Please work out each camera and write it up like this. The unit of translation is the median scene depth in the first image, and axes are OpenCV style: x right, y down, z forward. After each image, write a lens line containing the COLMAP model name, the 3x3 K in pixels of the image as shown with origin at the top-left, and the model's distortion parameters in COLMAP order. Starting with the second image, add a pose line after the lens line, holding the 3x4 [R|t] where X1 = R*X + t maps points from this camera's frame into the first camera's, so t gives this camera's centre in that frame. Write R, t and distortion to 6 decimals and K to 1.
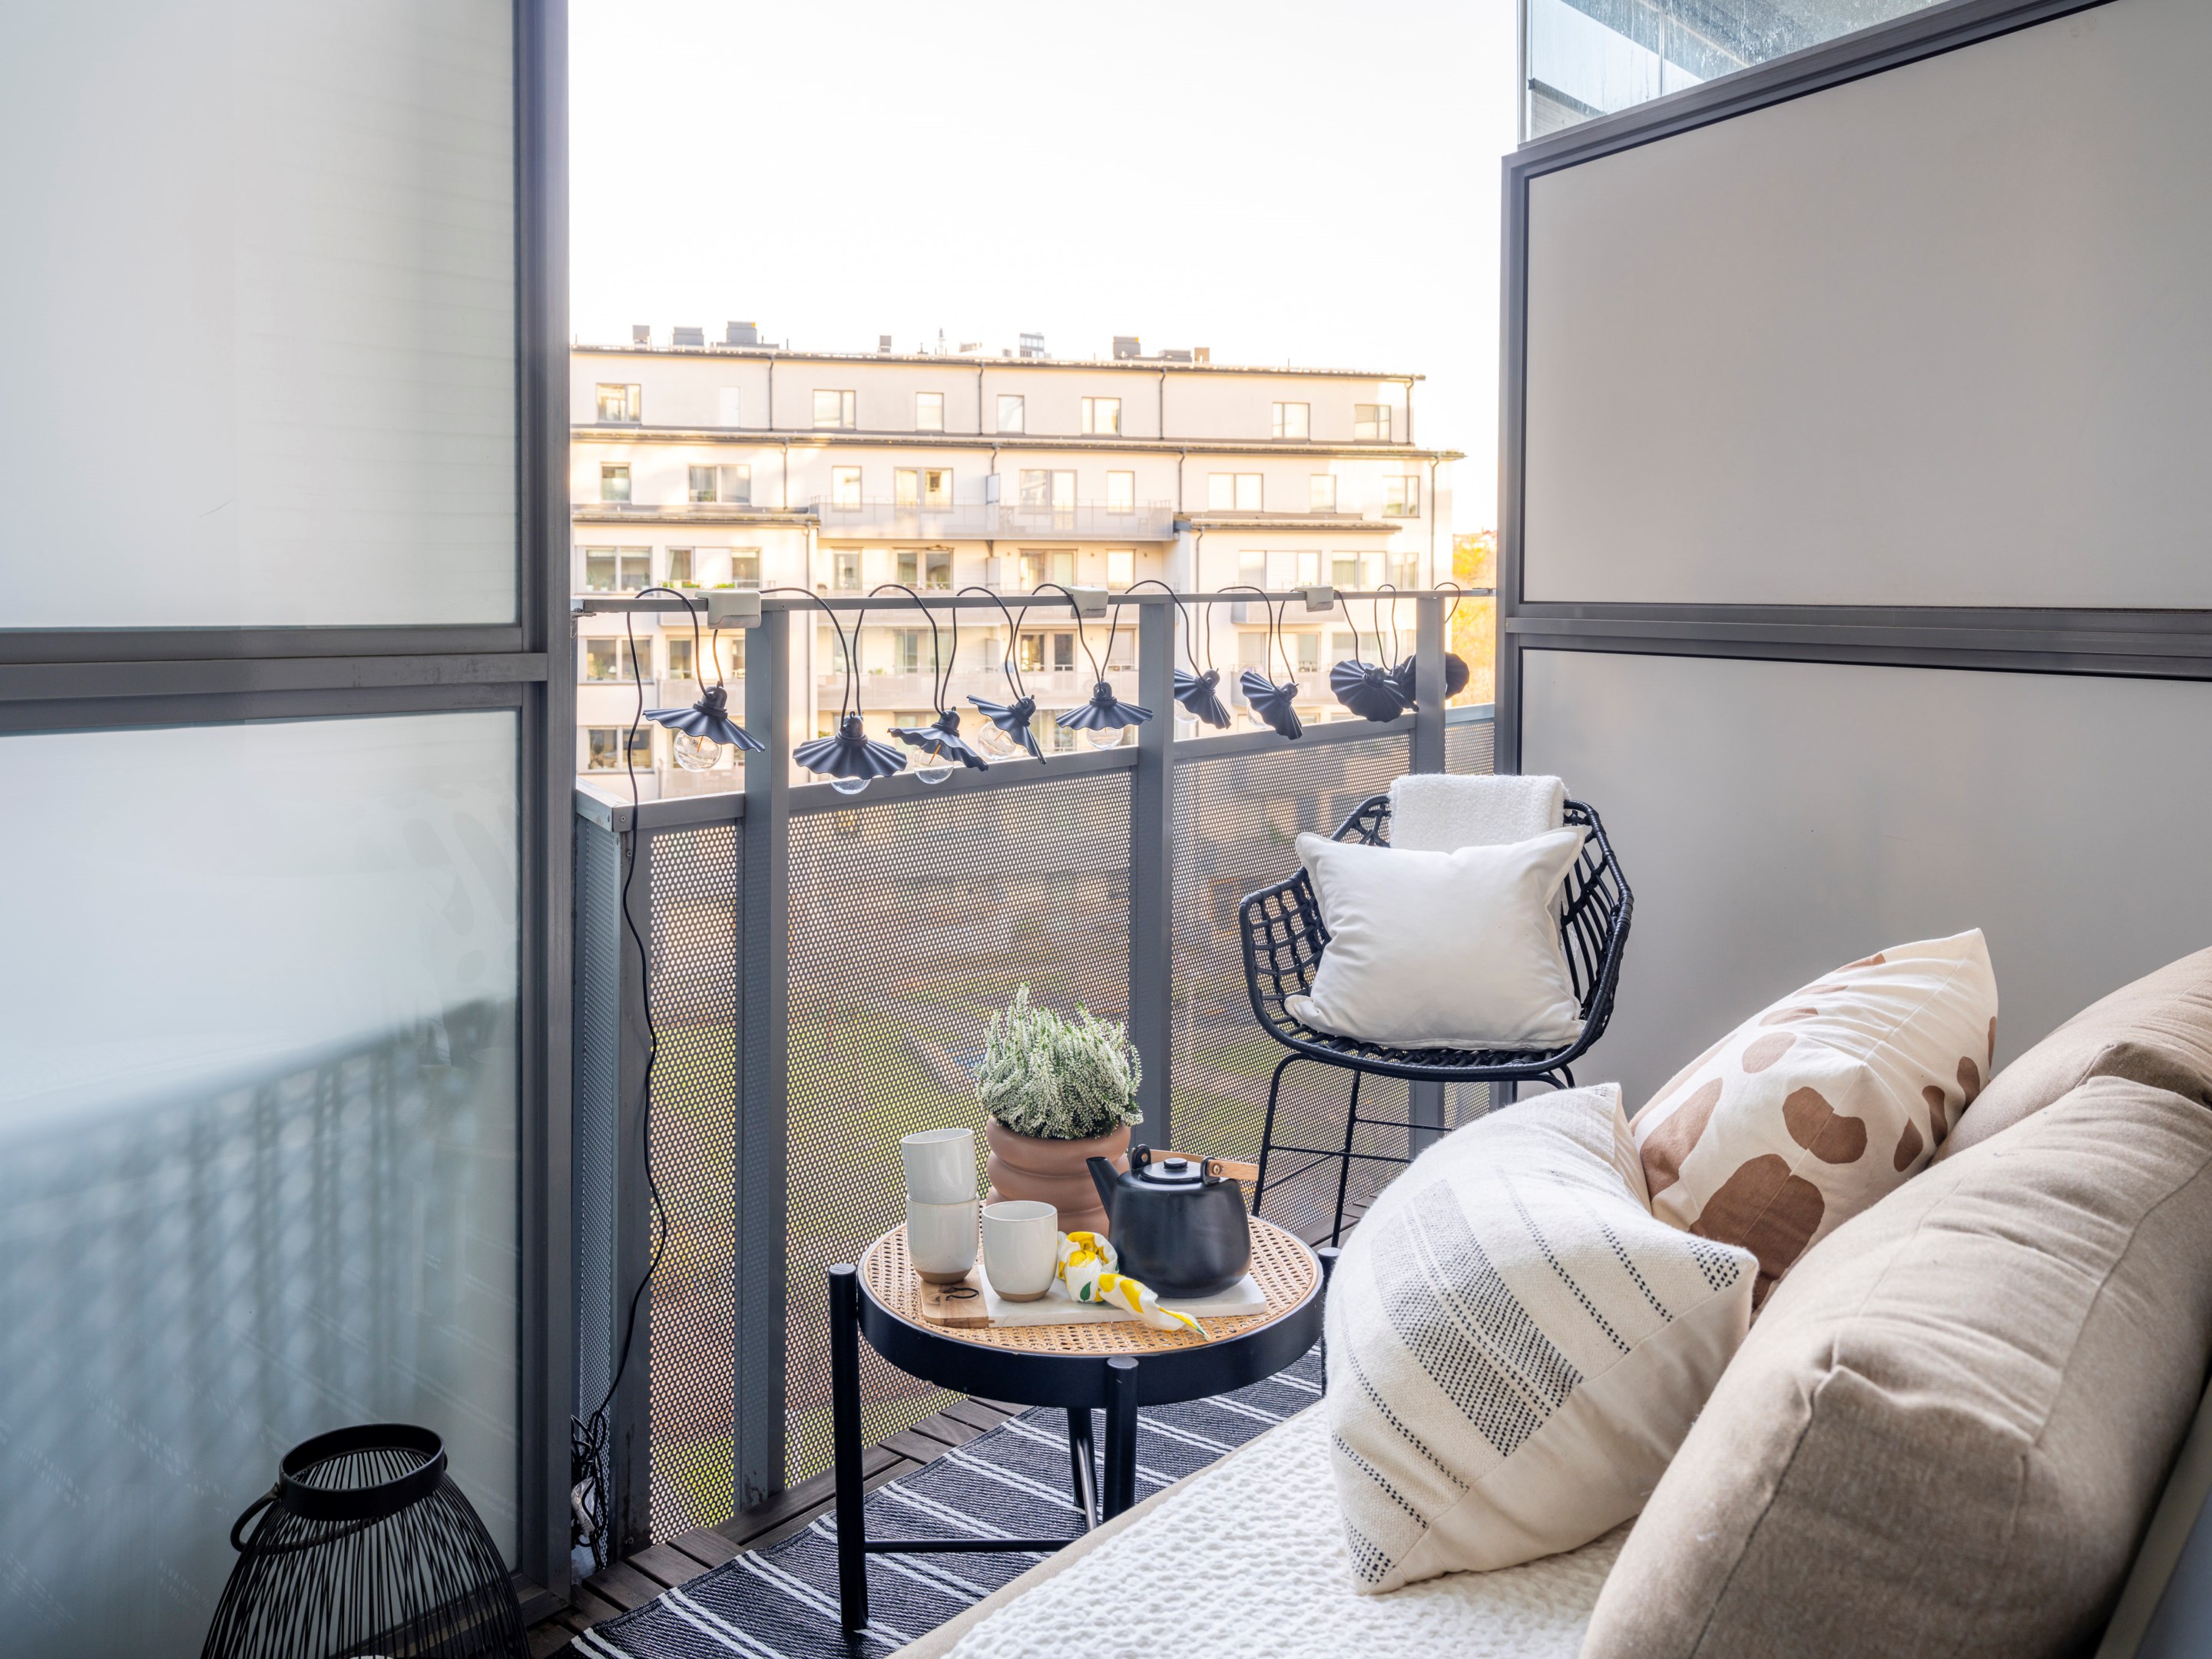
lens RADIAL K [[1799.6, 0, 1105.3], [0, 1799.6, 622.8], [0, 0, 1]] dist [0.002553, -0.009463]
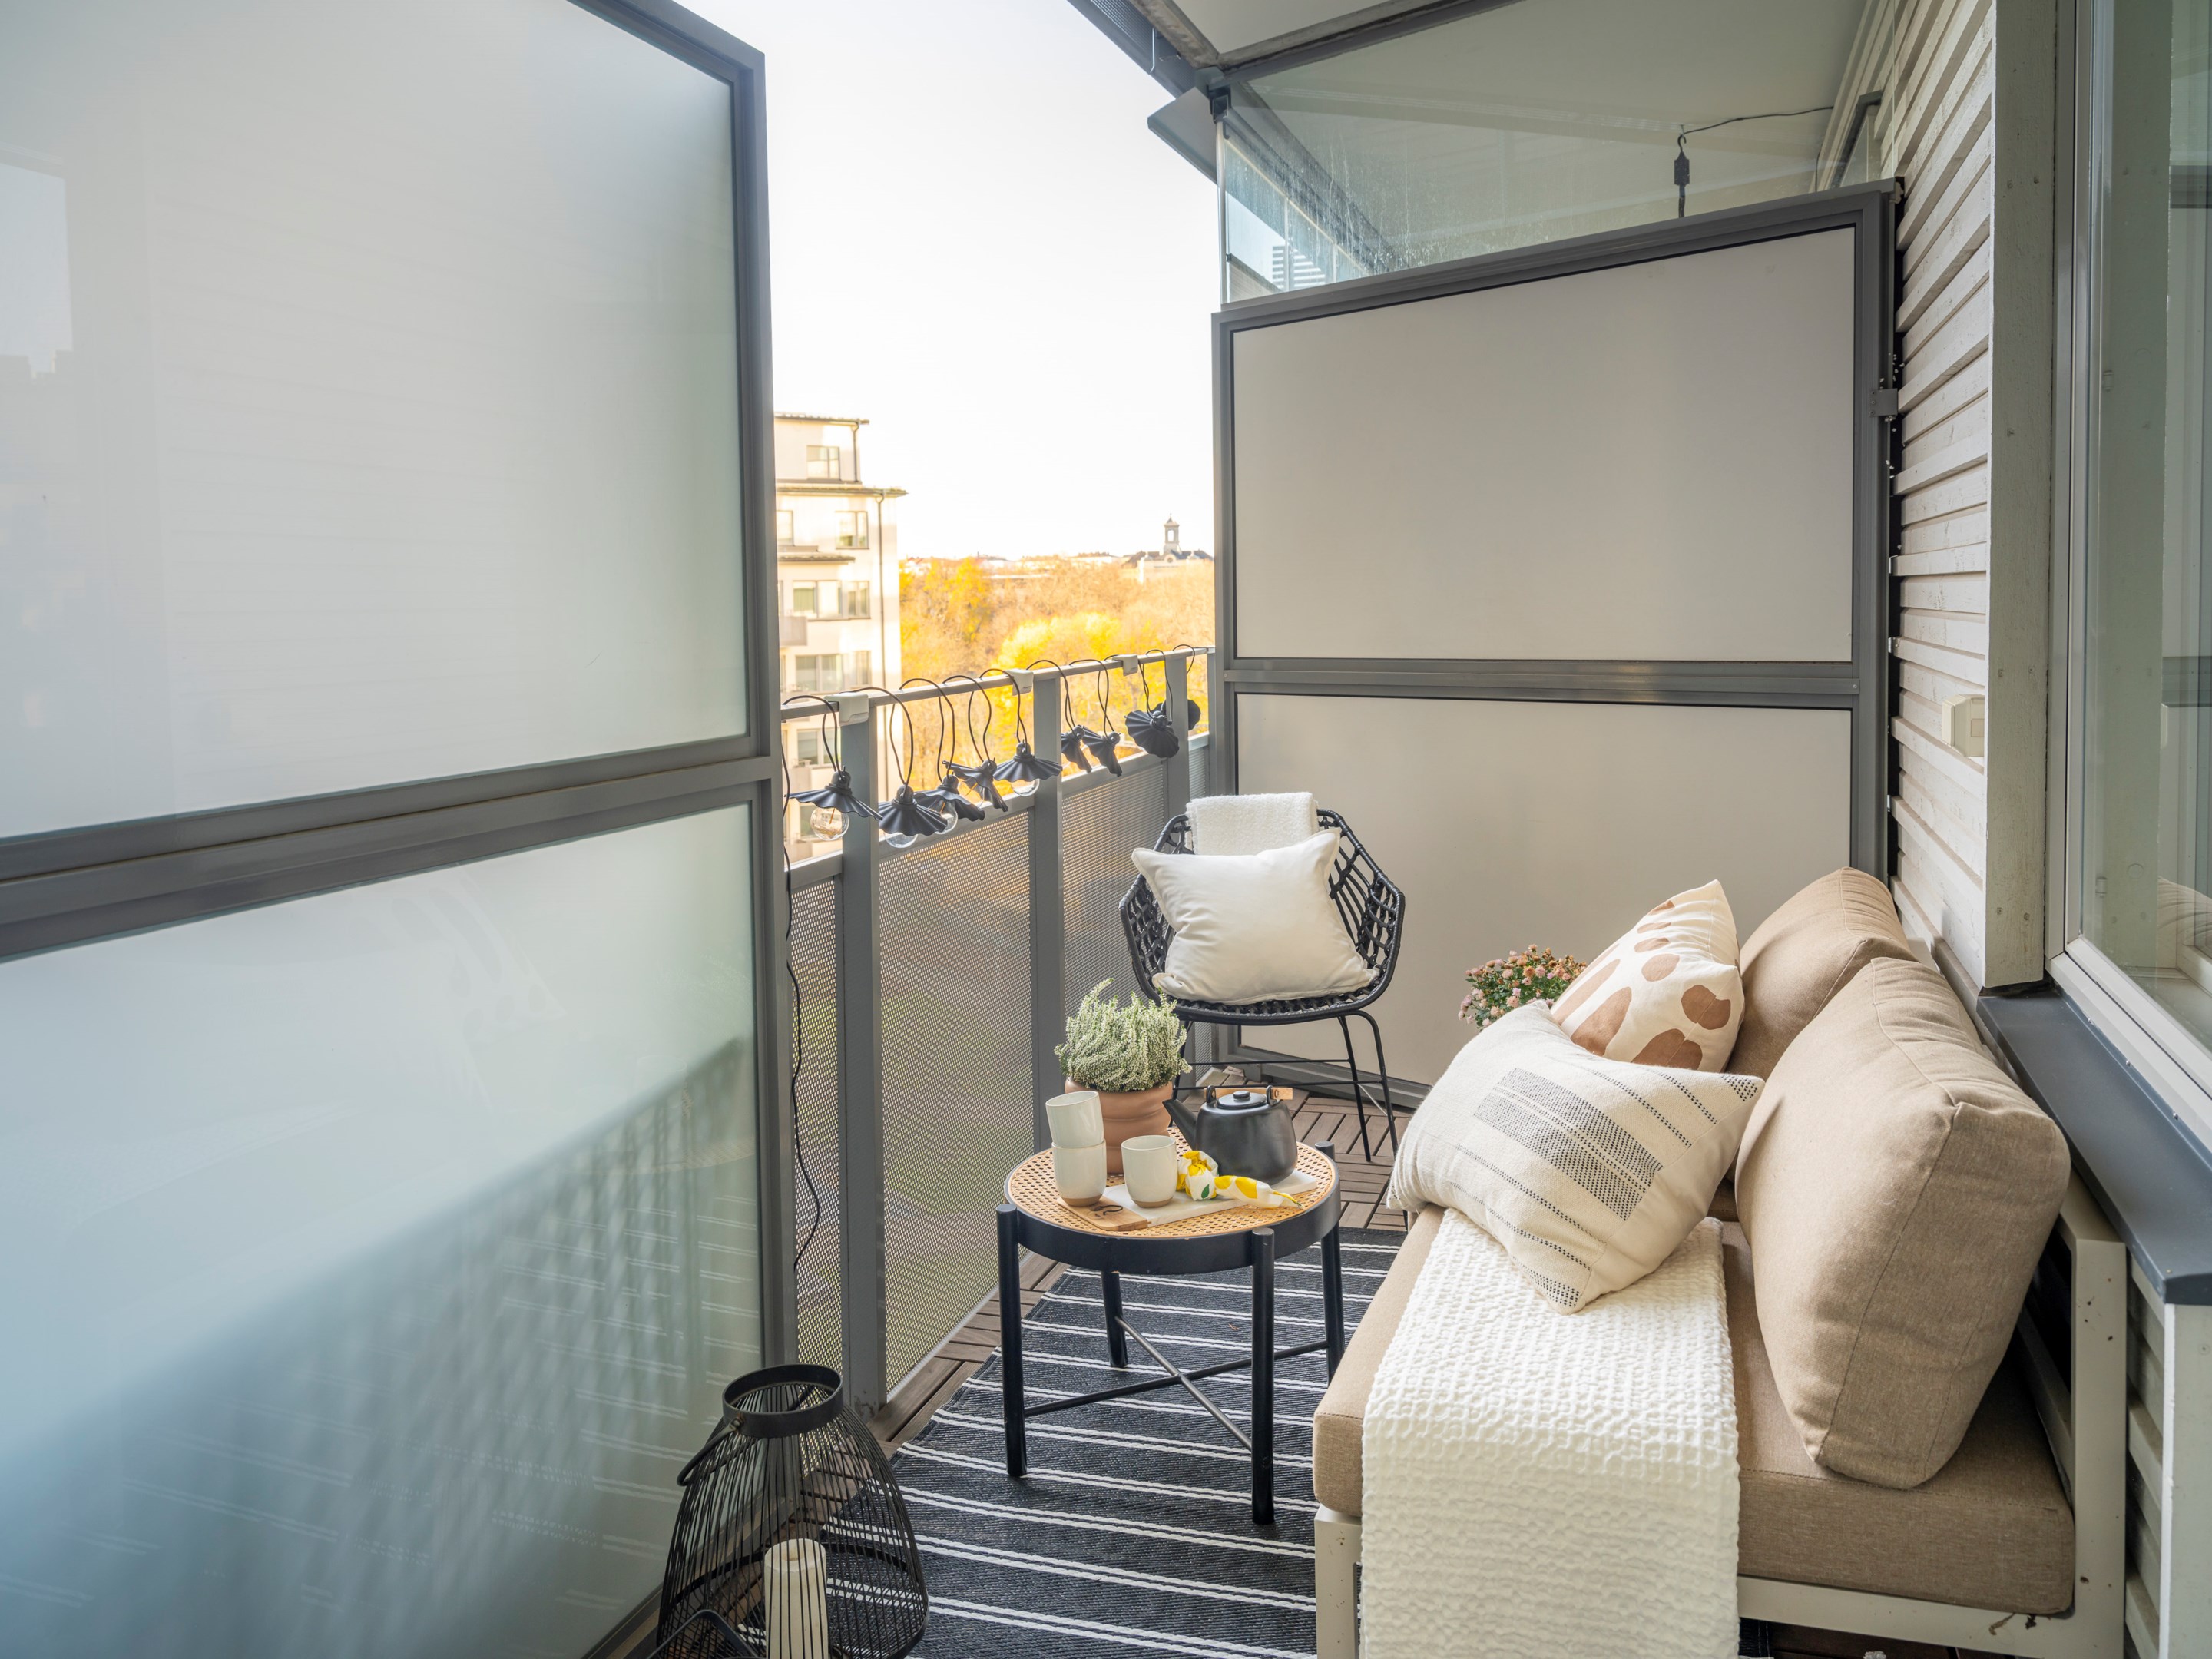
lens RADIAL K [[1703.2, 0, 1111.0], [0, 1703.2, 653.6], [0, 0, 1]] dist [-0.002634, -0.003193]
pose [[0.928111, -0.035143, 0.370640, -0.525873], [0.029907, 0.999355, 0.019868, -0.071103], [-0.371100, -0.007355, 0.928564, -0.188479]]
